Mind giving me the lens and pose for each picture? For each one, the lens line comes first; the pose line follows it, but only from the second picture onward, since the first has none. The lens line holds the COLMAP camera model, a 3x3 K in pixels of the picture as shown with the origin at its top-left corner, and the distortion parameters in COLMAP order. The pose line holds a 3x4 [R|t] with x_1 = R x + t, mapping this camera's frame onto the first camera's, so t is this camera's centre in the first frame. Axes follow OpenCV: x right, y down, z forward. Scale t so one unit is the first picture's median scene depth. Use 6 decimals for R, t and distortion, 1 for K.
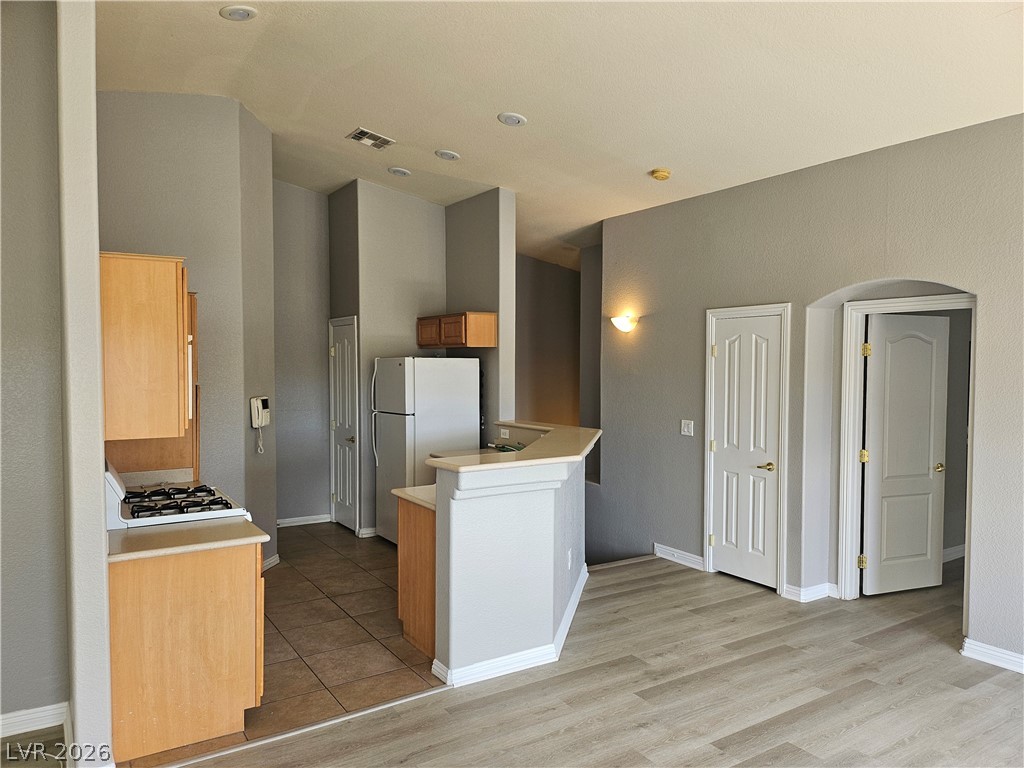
lens RADIAL K [[706.0, 0, 513.8], [0, 706.0, 389.8], [0, 0, 1]] dist [0.049570, -0.003285]
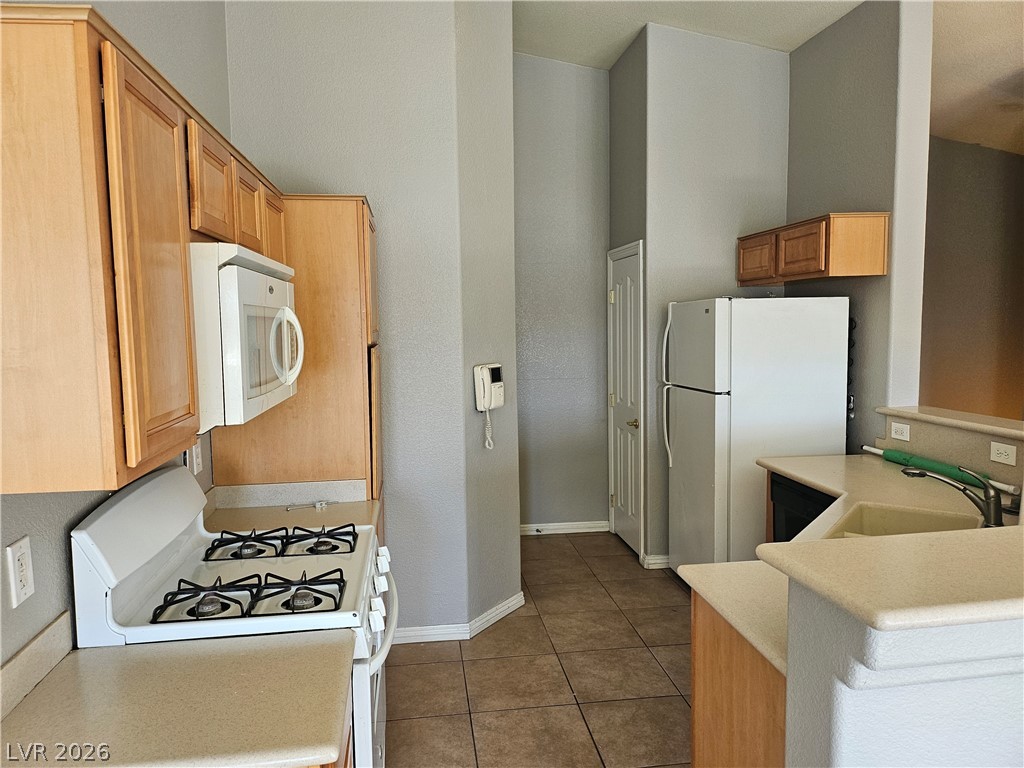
lens RADIAL K [[706.0, 0, 513.8], [0, 706.0, 389.8], [0, 0, 1]] dist [0.049570, -0.003285]
pose [[0.906553, 0.023480, -0.421439, -0.049544], [0.002850, 0.998088, 0.061738, -0.005650], [0.422083, -0.057170, 0.904753, 0.351339]]
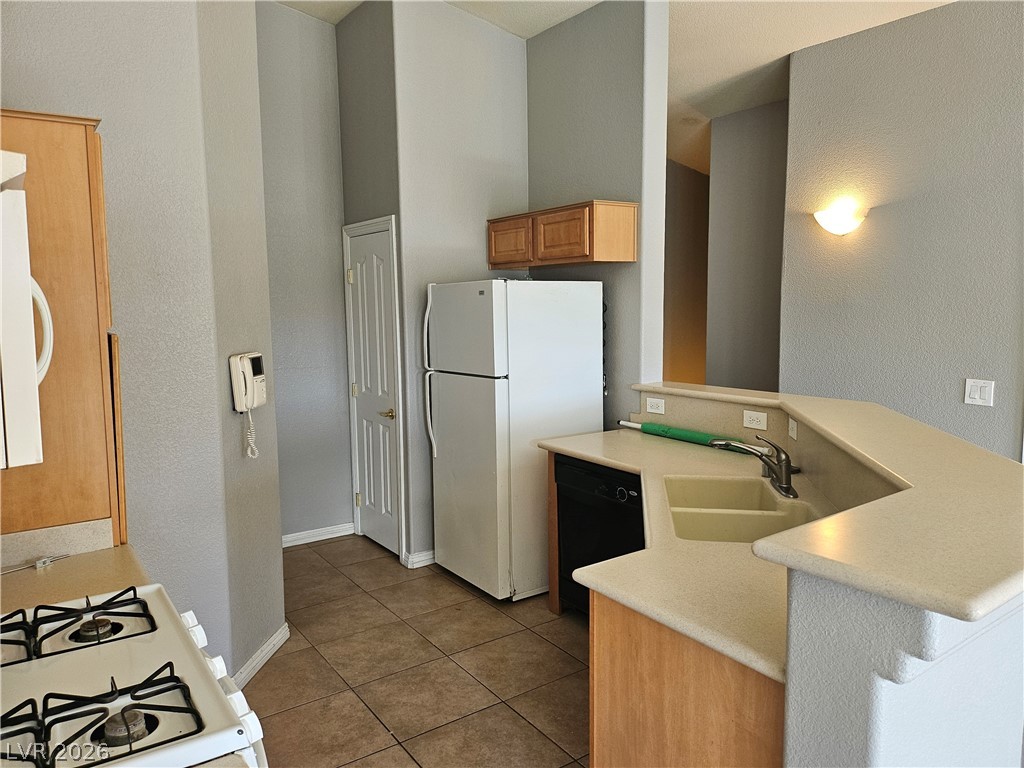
lens RADIAL K [[704.9, 0, 513.1], [0, 704.9, 377.7], [0, 0, 1]] dist [0.079416, -0.088938]
pose [[0.999163, -0.016793, 0.037299, -0.150274], [0.014211, 0.997553, 0.068453, -0.004613], [-0.038357, -0.067866, 0.996957, 0.387206]]
